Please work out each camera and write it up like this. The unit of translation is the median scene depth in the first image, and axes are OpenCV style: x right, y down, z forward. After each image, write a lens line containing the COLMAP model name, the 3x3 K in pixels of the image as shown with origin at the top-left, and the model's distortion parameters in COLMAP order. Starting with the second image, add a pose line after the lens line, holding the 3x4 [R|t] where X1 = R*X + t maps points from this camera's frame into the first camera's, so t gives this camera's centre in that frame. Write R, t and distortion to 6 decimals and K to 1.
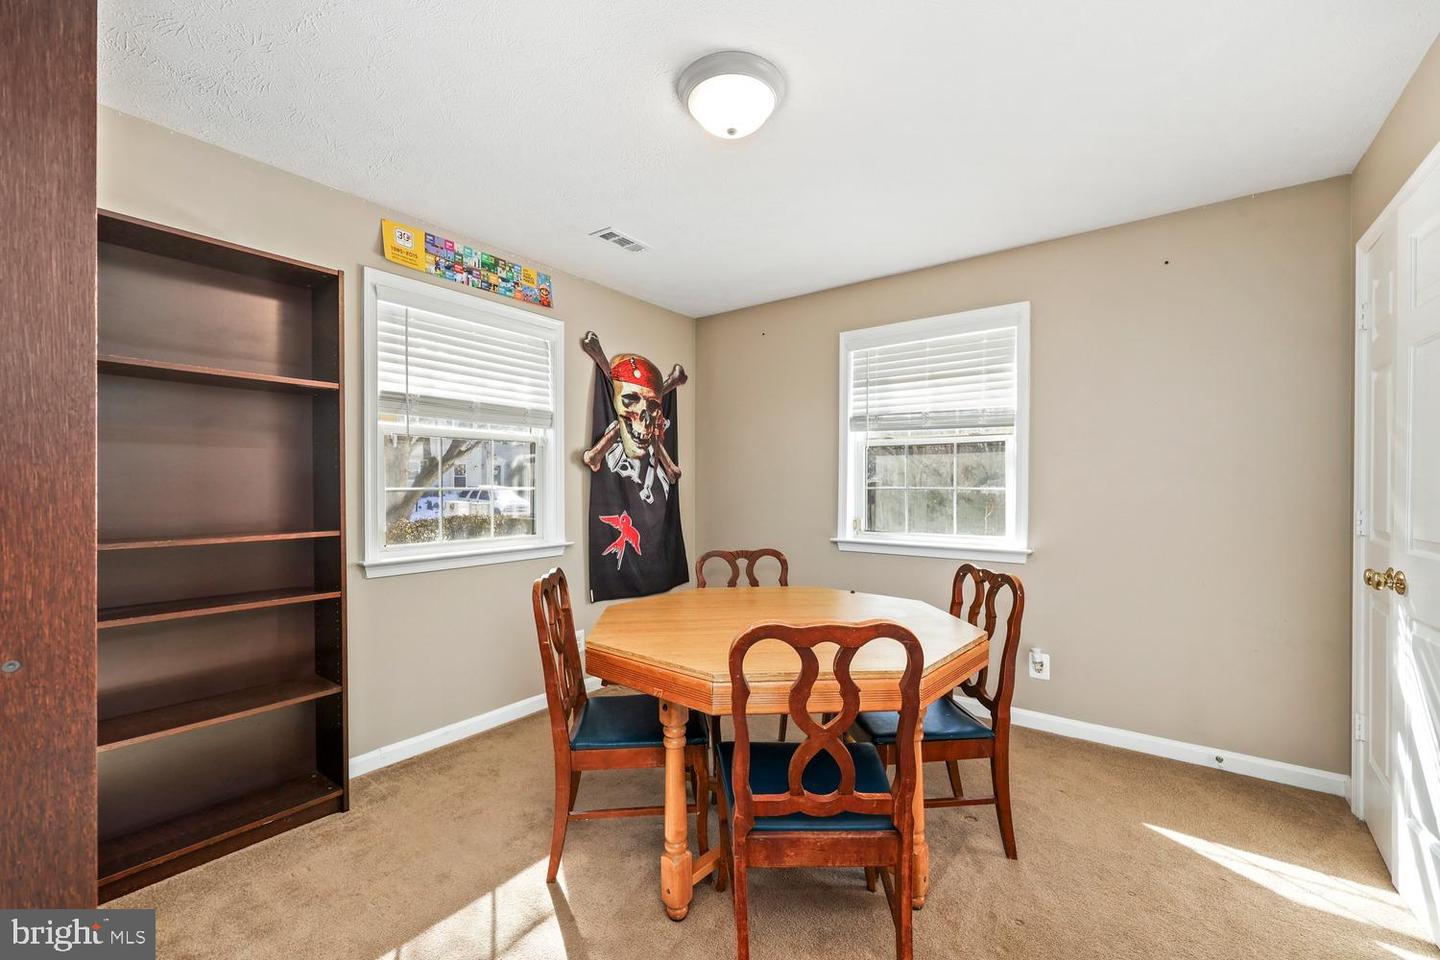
lens RADIAL K [[589.5, 0, 721.9], [0, 589.5, 484.6], [0, 0, 1]] dist [-0.004202, -0.000494]
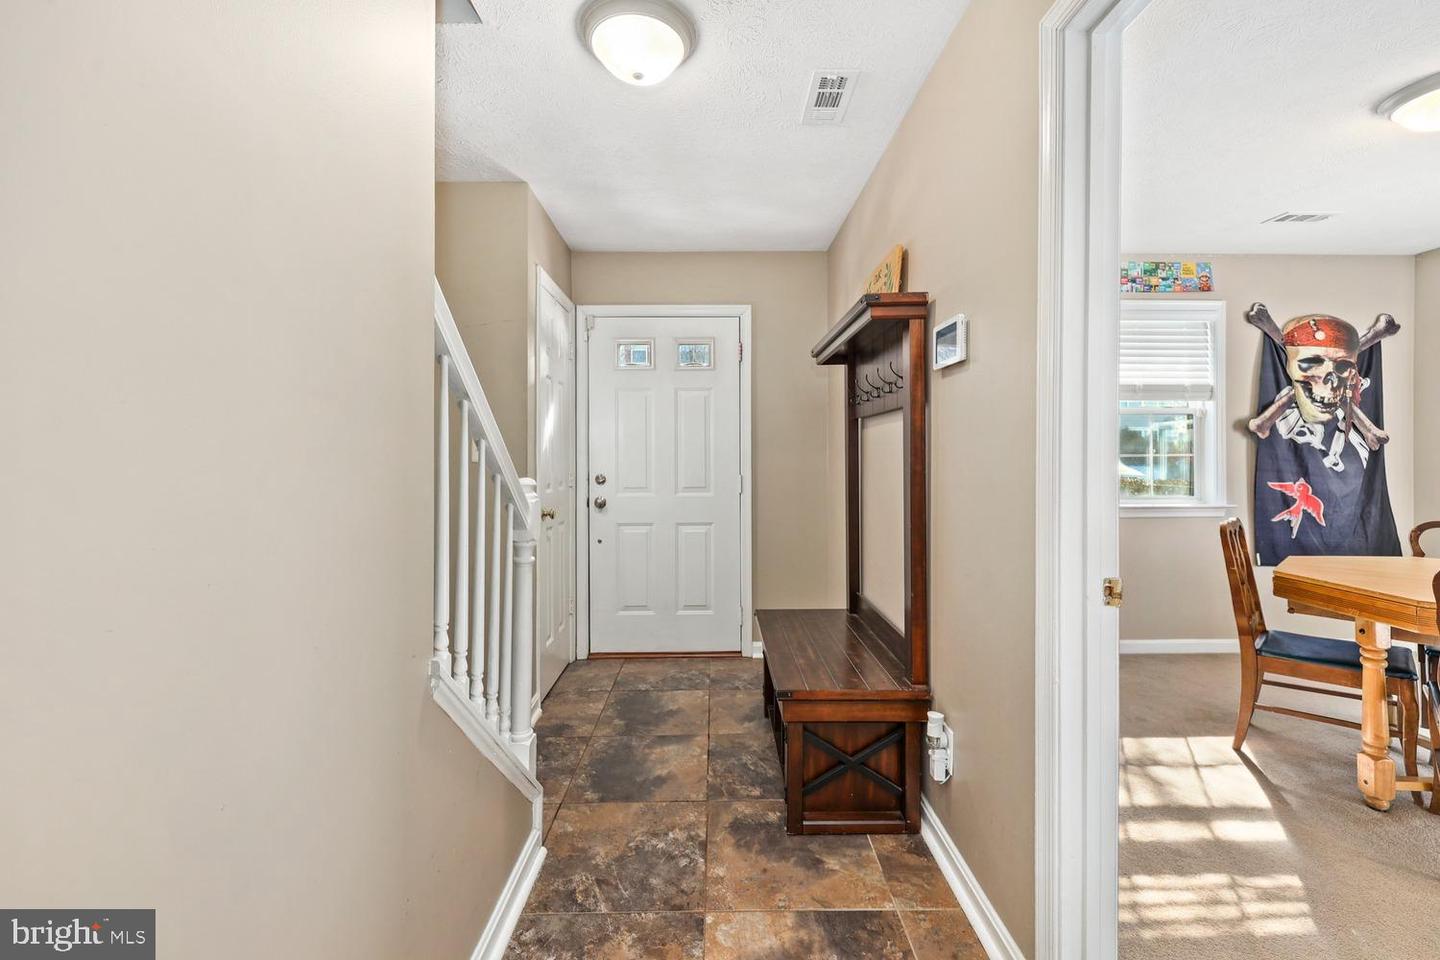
lens RADIAL K [[589.5, 0, 722.0], [0, 589.5, 455.6], [0, 0, 1]] dist [-0.004202, -0.000494]
pose [[0.601504, 0.001178, -0.798869, 0.033831], [0.002806, 0.999990, 0.003587, 0.001096], [0.798865, -0.004399, 0.601495, -0.354643]]
